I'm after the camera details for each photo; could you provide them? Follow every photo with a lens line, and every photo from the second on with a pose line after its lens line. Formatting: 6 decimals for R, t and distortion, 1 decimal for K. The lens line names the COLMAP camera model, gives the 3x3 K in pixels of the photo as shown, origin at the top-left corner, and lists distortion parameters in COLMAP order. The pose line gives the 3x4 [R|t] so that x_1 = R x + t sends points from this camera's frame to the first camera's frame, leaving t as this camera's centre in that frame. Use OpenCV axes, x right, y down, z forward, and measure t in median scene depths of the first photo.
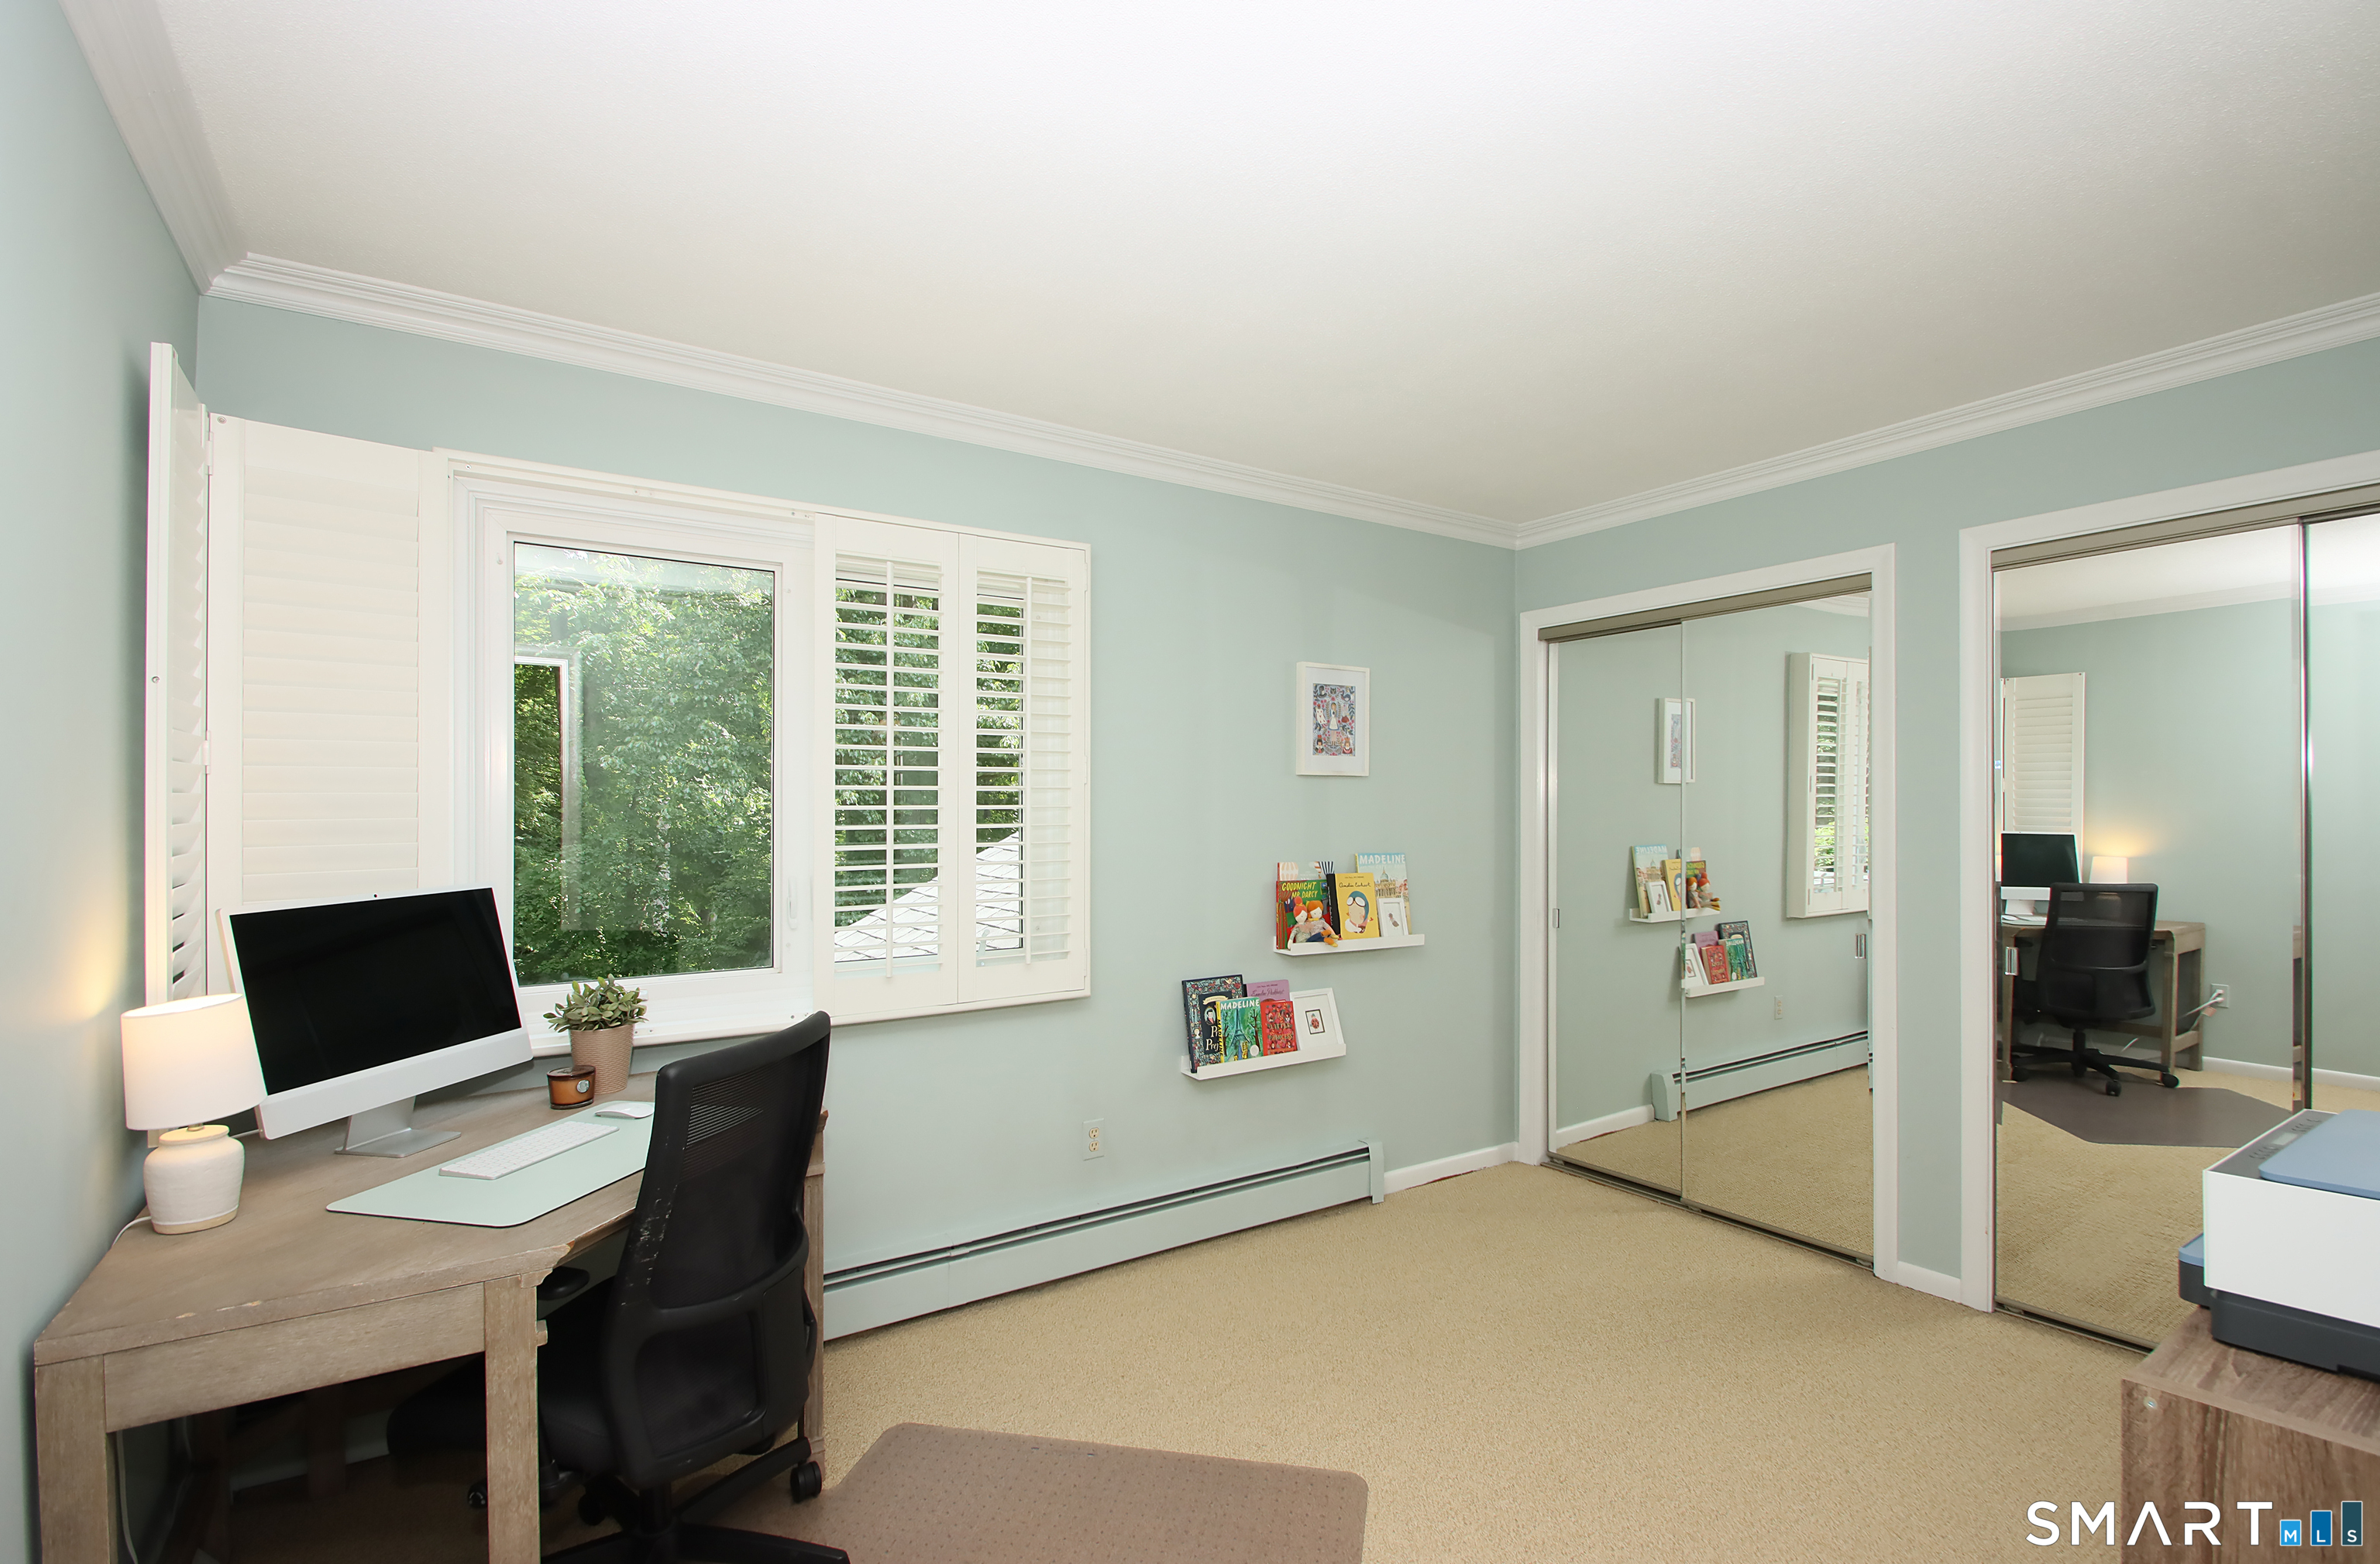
lens RADIAL K [[1098.9, 0, 1276.8], [0, 1098.9, 825.4], [0, 0, 1]] dist [0.010434, -0.014112]
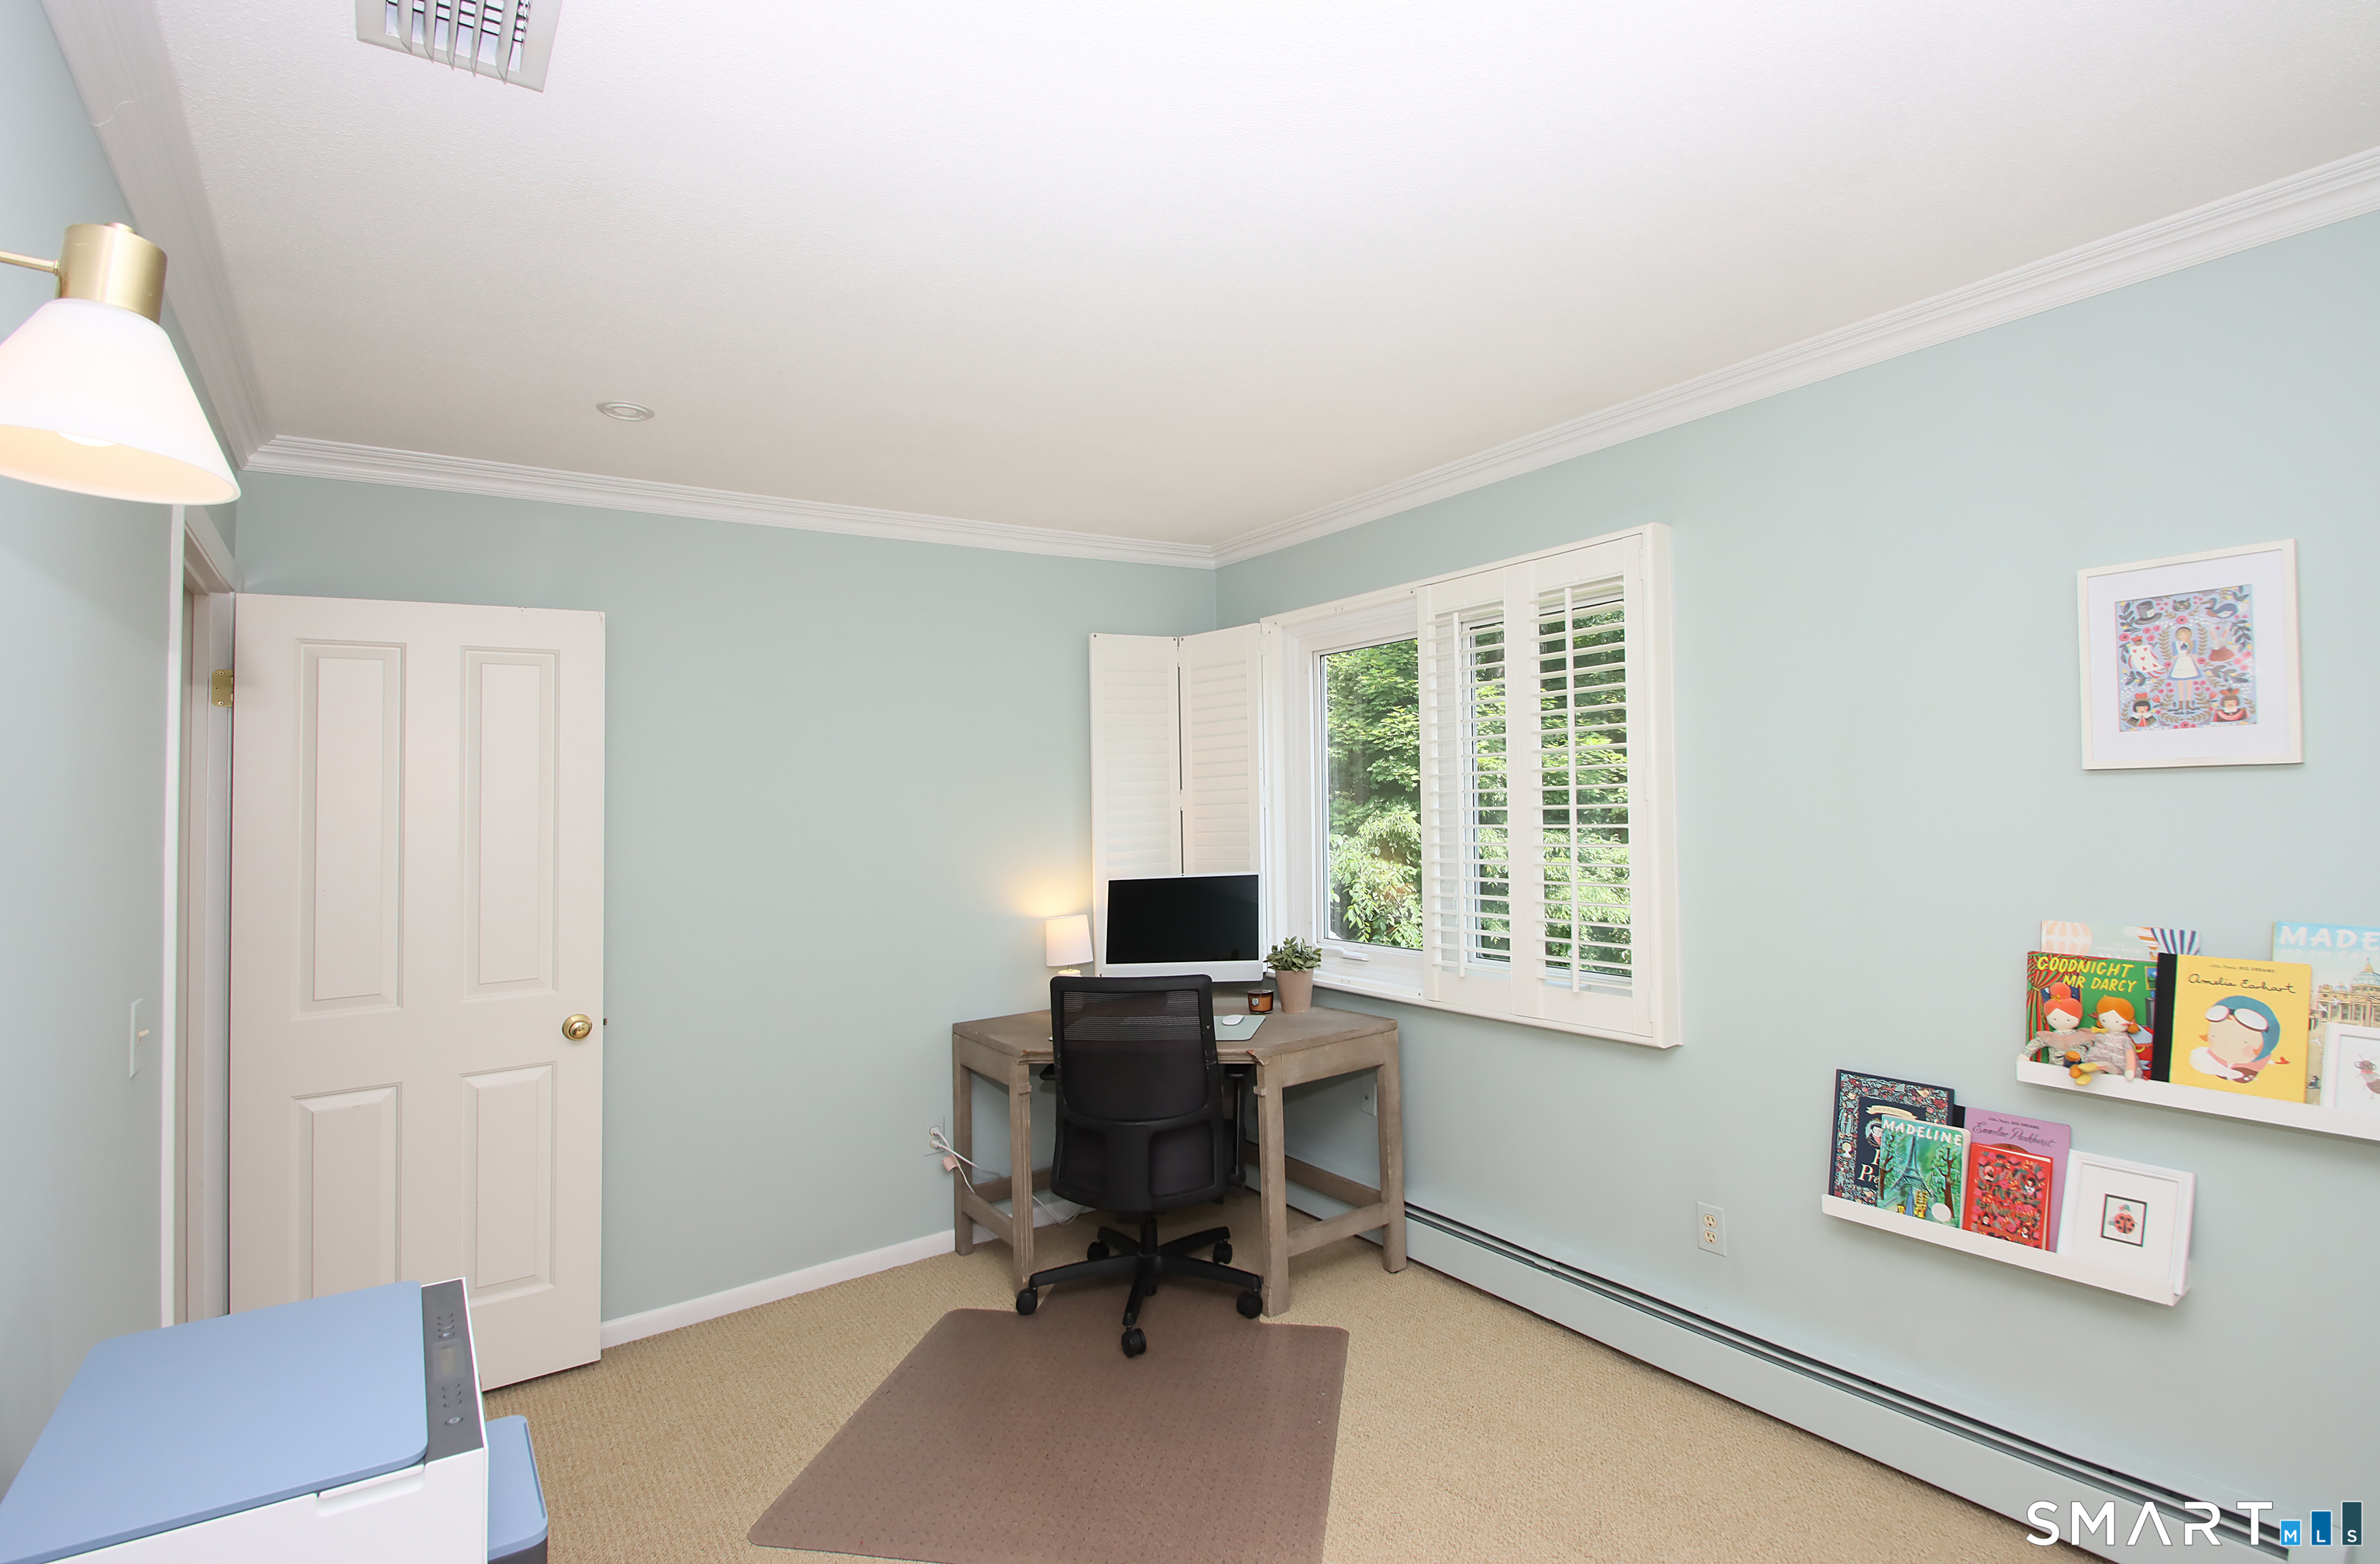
lens RADIAL K [[1098.9, 0, 1191.2], [0, 1098.9, 784.6], [0, 0, 1]] dist [0.010434, -0.014112]
pose [[-0.001085, -0.019523, -0.999809, 0.587006], [0.002719, 0.999806, -0.019526, -0.028458], [0.999996, -0.002740, -0.001032, 0.541154]]
